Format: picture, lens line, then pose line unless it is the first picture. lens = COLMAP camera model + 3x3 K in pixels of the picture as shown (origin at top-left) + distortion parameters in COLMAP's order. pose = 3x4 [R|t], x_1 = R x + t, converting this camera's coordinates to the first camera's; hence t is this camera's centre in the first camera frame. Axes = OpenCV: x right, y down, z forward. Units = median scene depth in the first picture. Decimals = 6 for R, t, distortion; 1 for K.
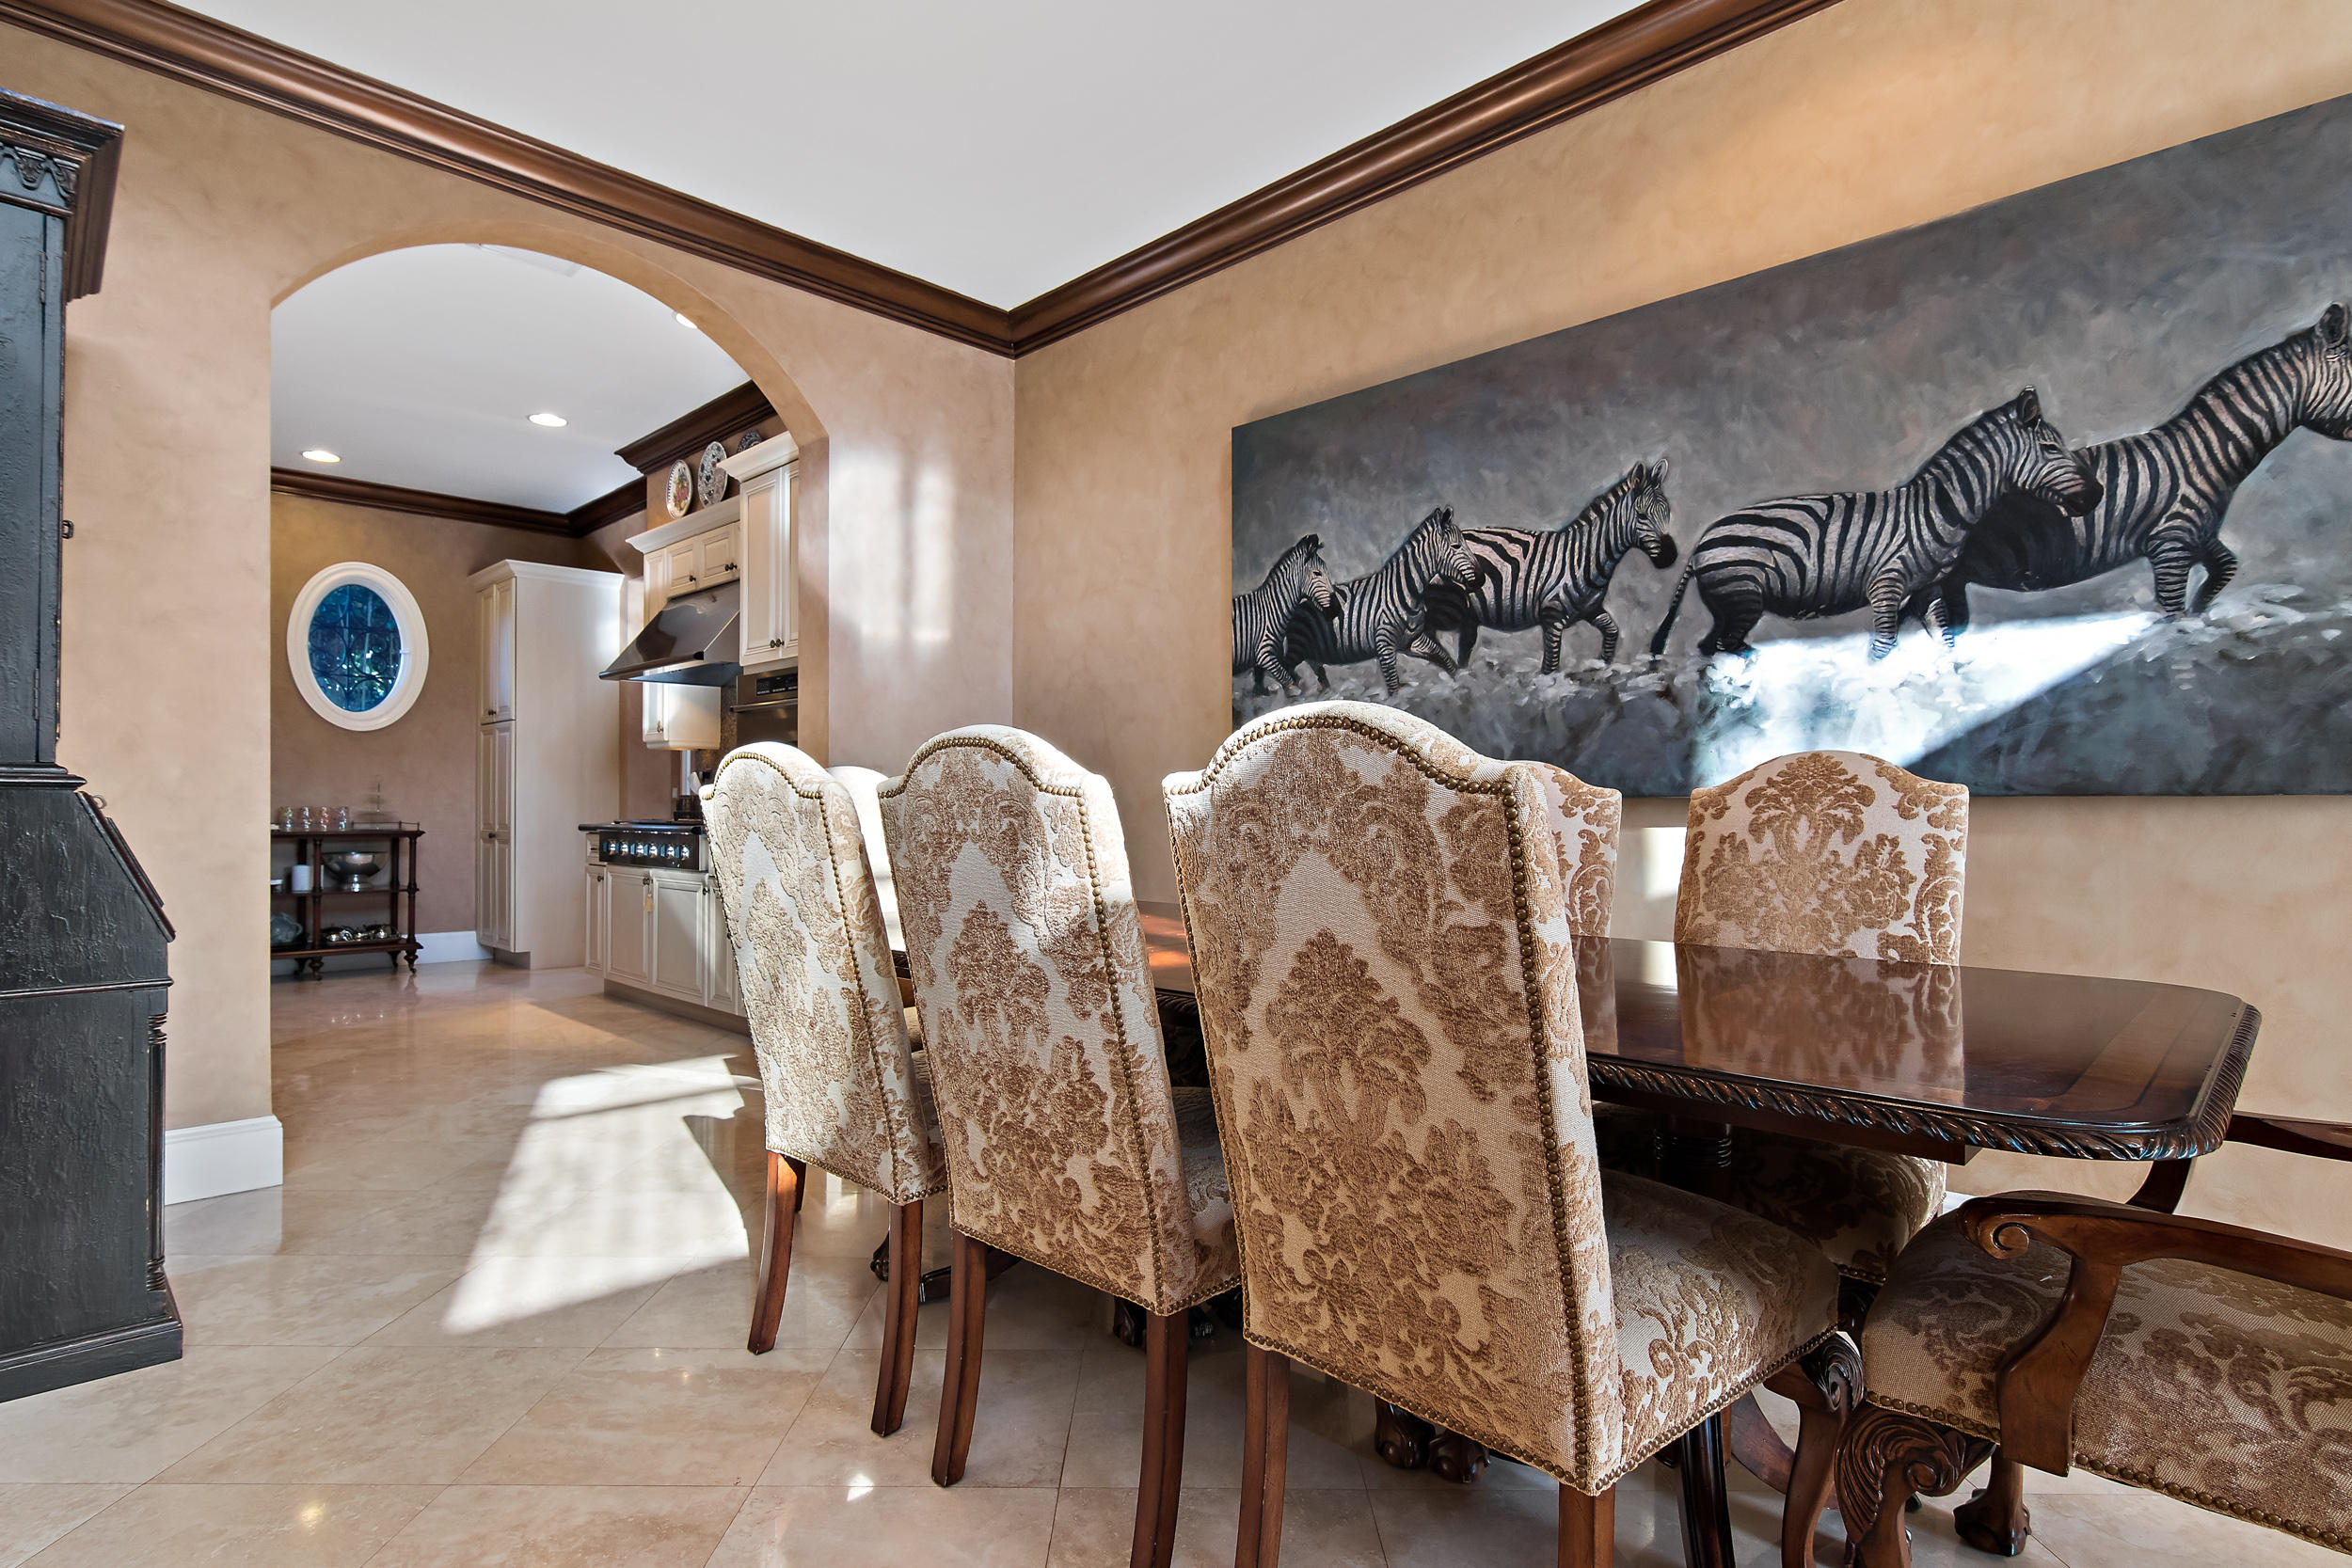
lens RADIAL K [[1194.1, 0, 1182.4], [0, 1194.1, 816.8], [0, 0, 1]] dist [-0.002874, -0.000260]
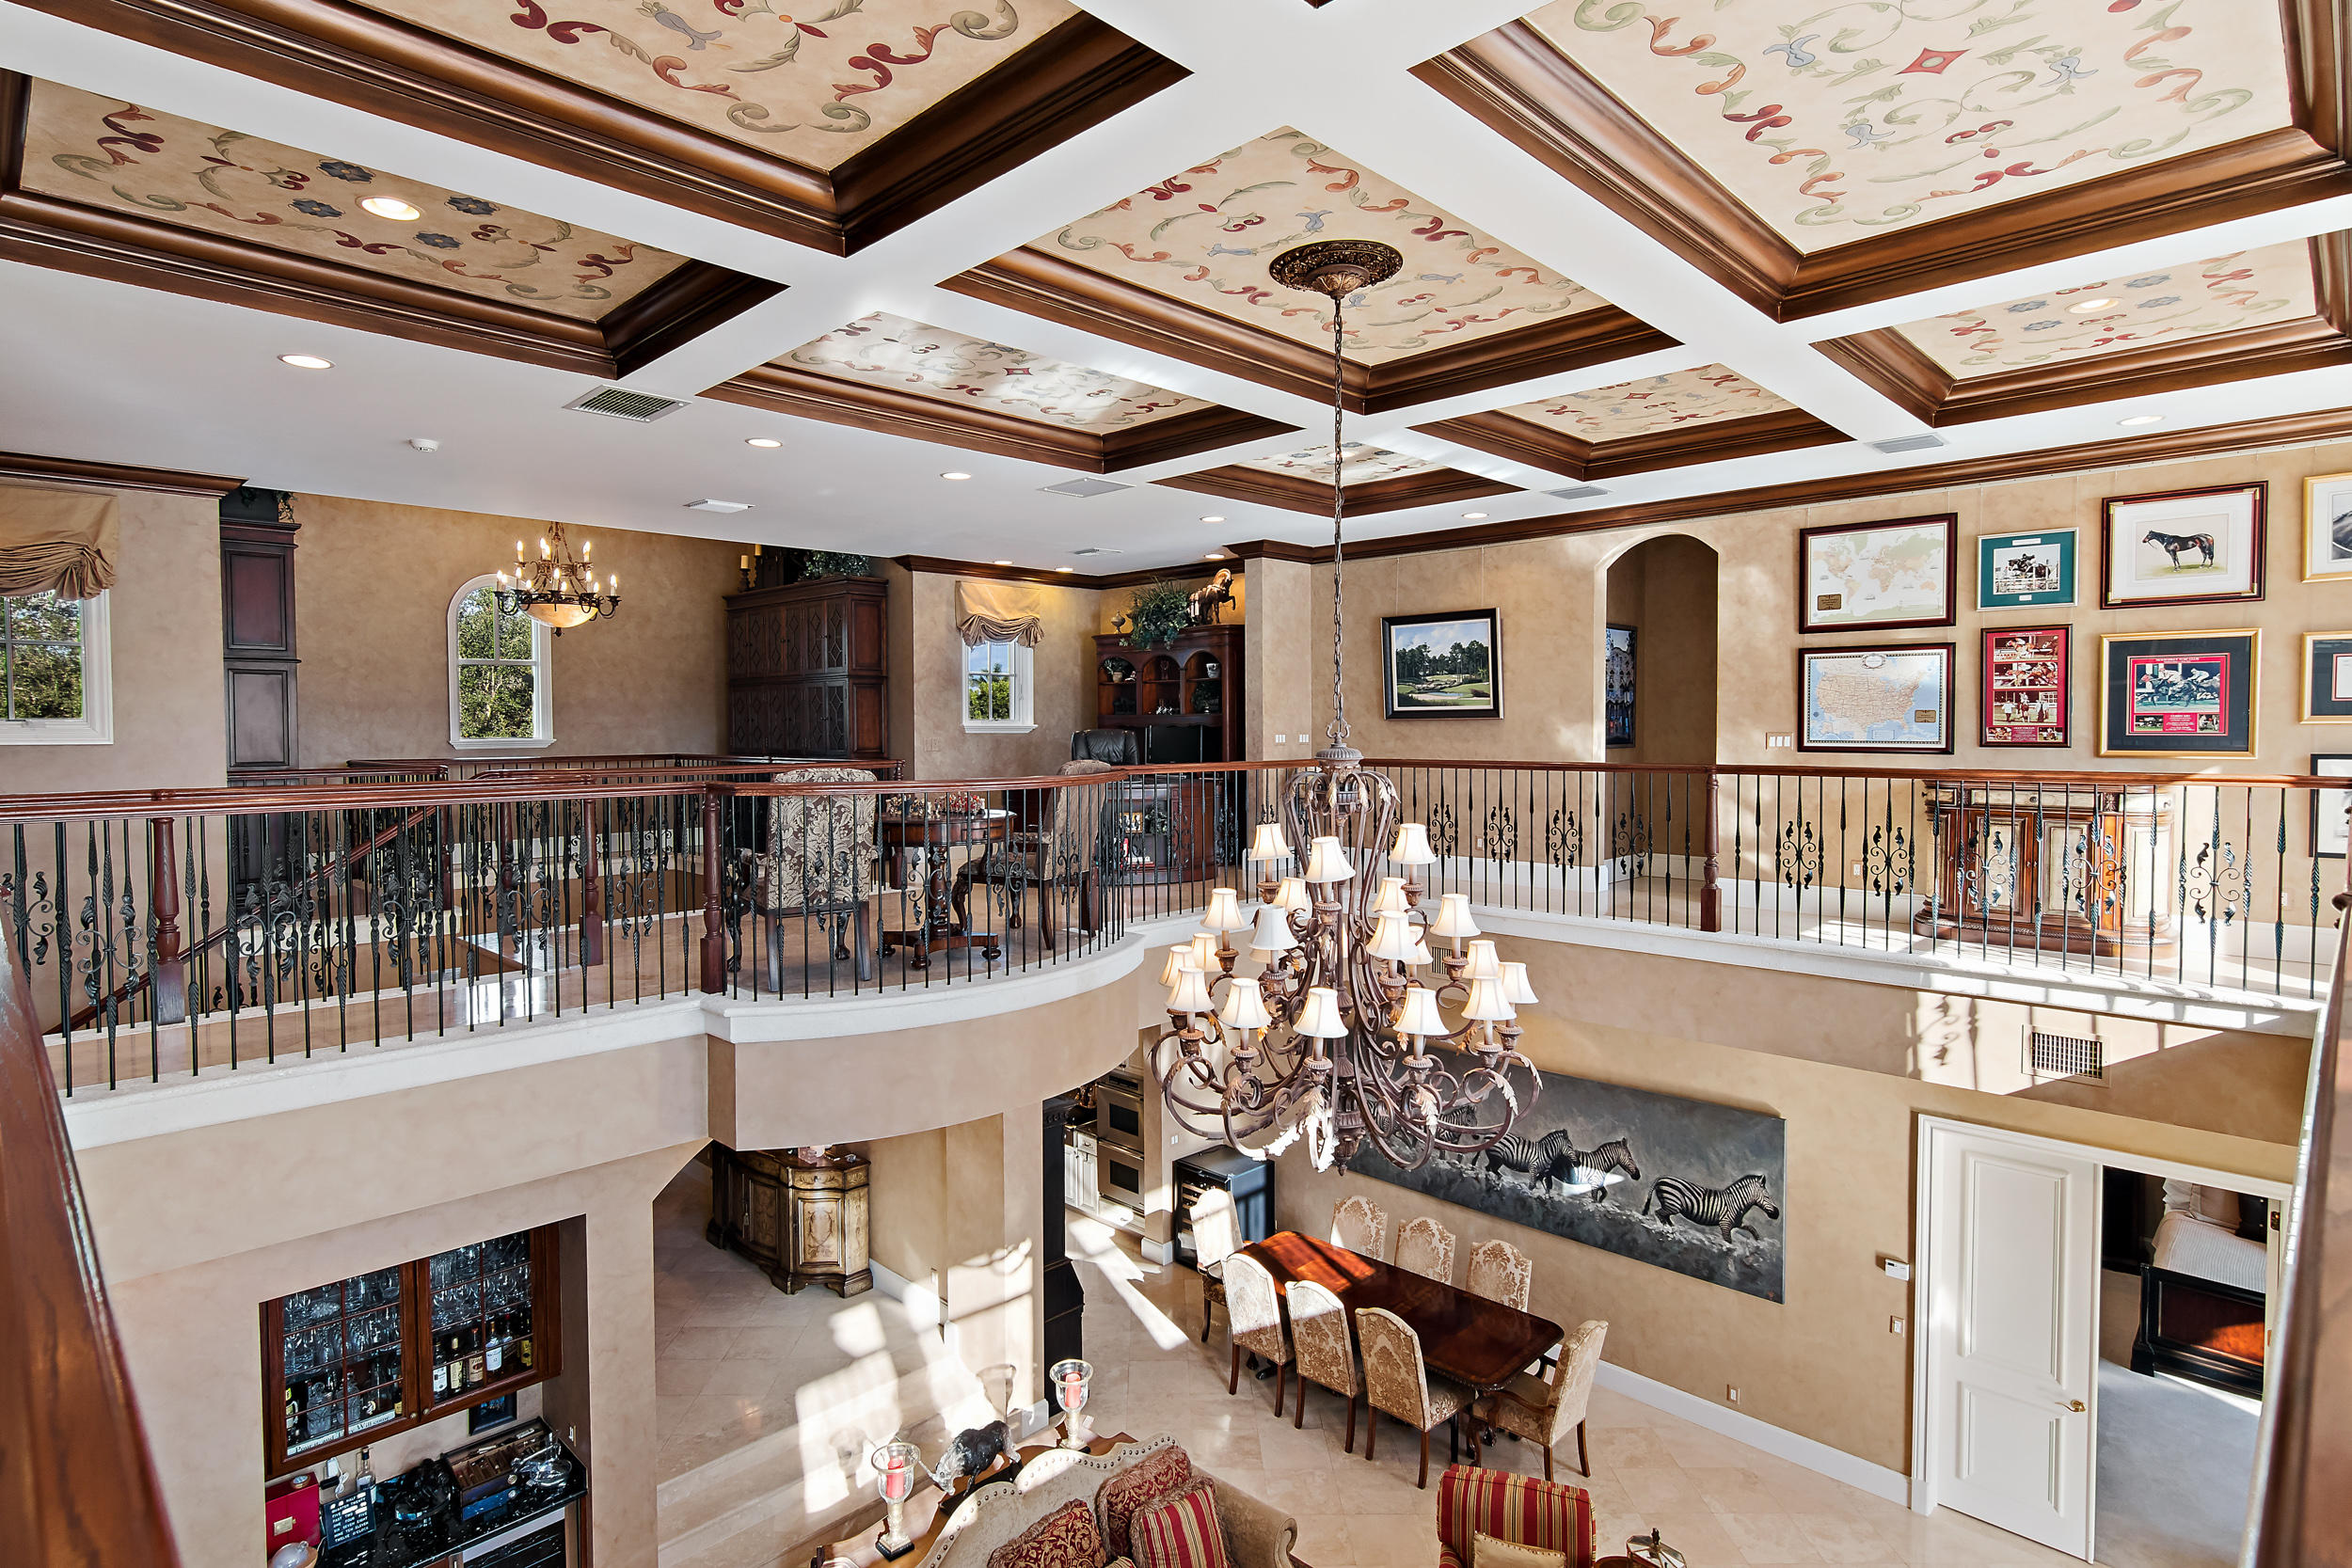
lens RADIAL K [[1195.5, 0, 1162.6], [0, 1195.5, 772.2], [0, 0, 1]] dist [0.002621, 0.001331]
pose [[0.999924, -0.012347, 0.000425, -0.808779], [0.012323, 0.999262, 0.036388, -2.515529], [-0.000874, -0.036380, 0.999338, -4.130286]]
